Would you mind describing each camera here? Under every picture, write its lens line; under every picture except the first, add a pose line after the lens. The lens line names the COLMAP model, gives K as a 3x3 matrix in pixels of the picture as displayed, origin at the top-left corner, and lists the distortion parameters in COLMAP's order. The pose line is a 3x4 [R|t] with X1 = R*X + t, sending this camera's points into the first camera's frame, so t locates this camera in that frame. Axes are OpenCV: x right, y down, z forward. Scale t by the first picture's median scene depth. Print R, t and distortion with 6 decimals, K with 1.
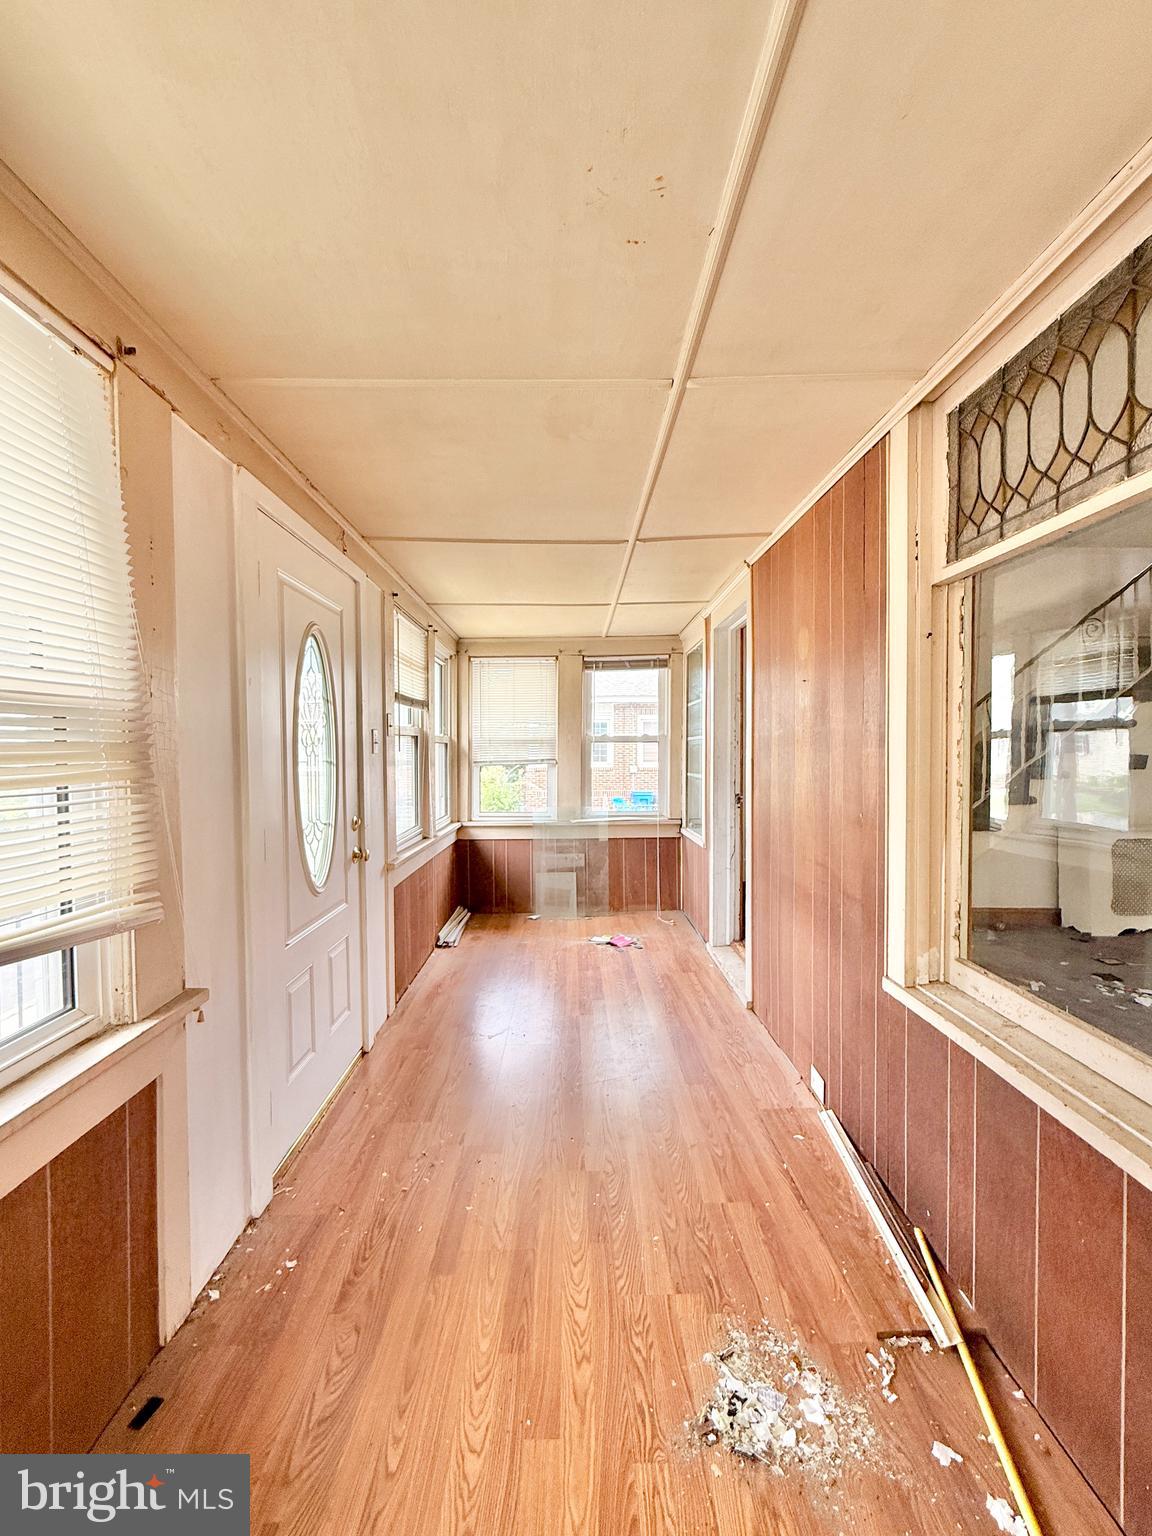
lens RADIAL K [[664.6, 0, 576.0], [0, 664.6, 768.0], [0, 0, 1]] dist [-0.000004, -0.000008]
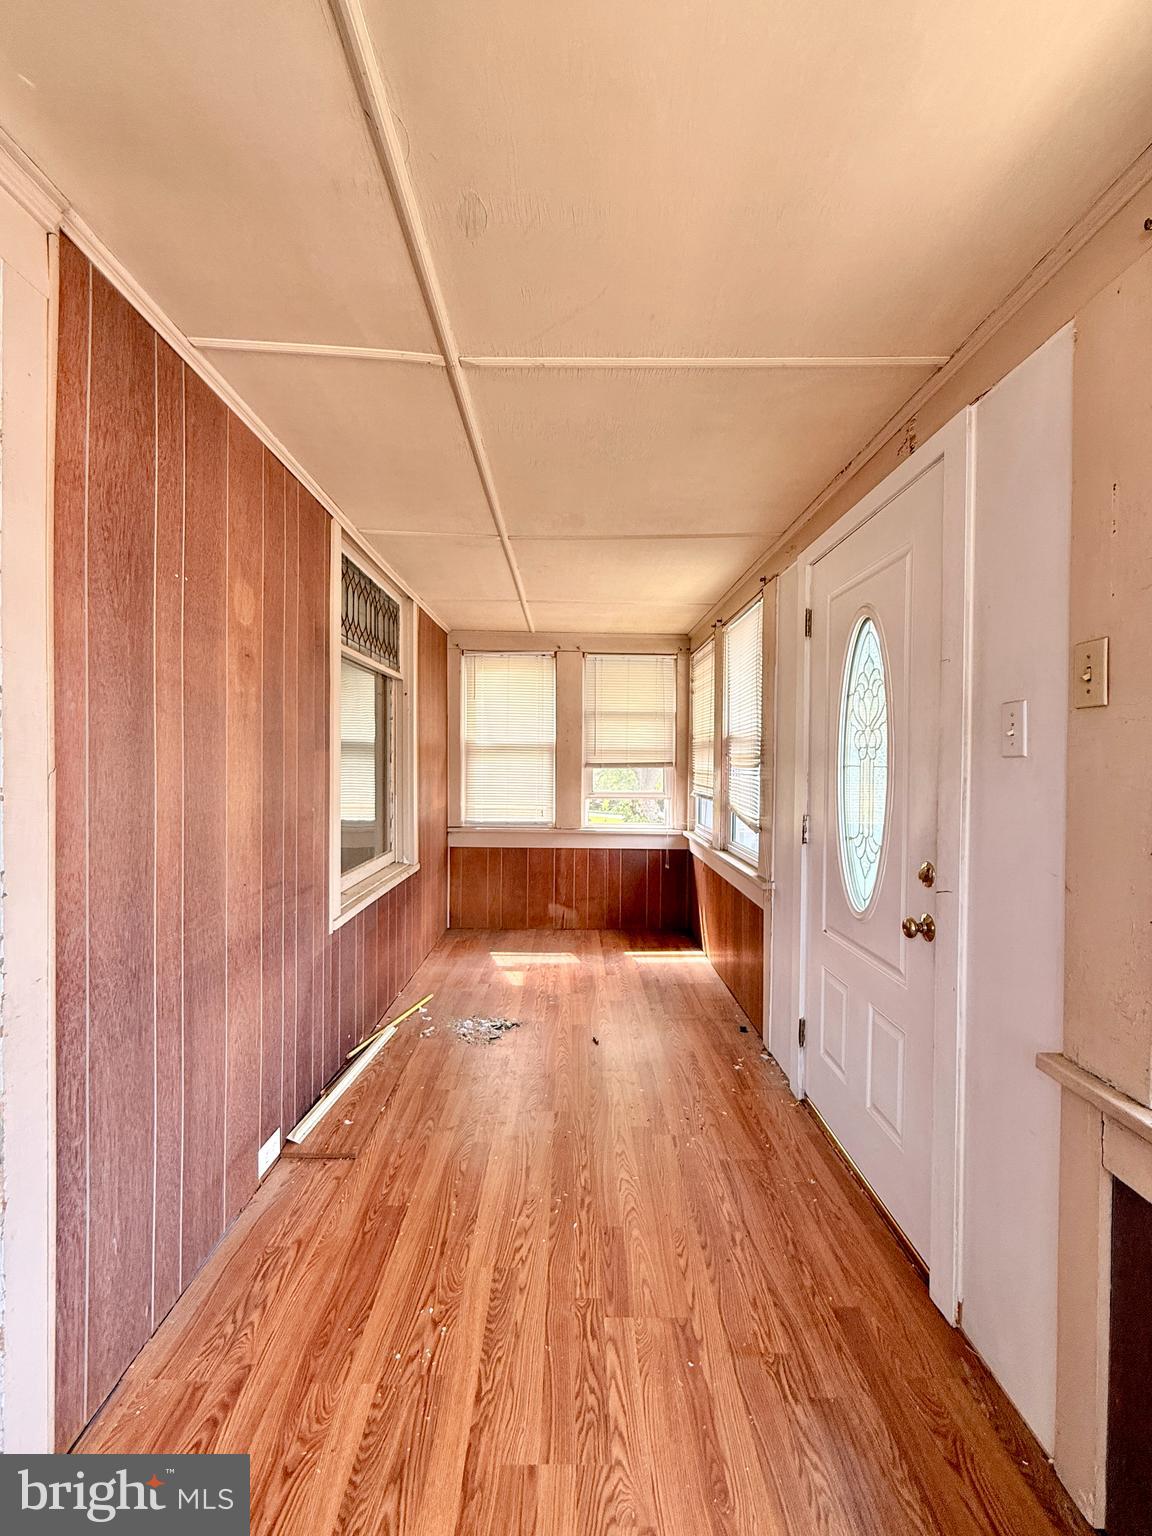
lens RADIAL K [[664.6, 0, 576.0], [0, 664.6, 768.0], [0, 0, 1]] dist [-0.000004, -0.000008]
pose [[-0.999986, -0.005335, 0.000427, -0.022051], [-0.005313, 0.999131, 0.041330, -0.049840], [-0.000647, 0.041327, -0.999145, 2.191275]]
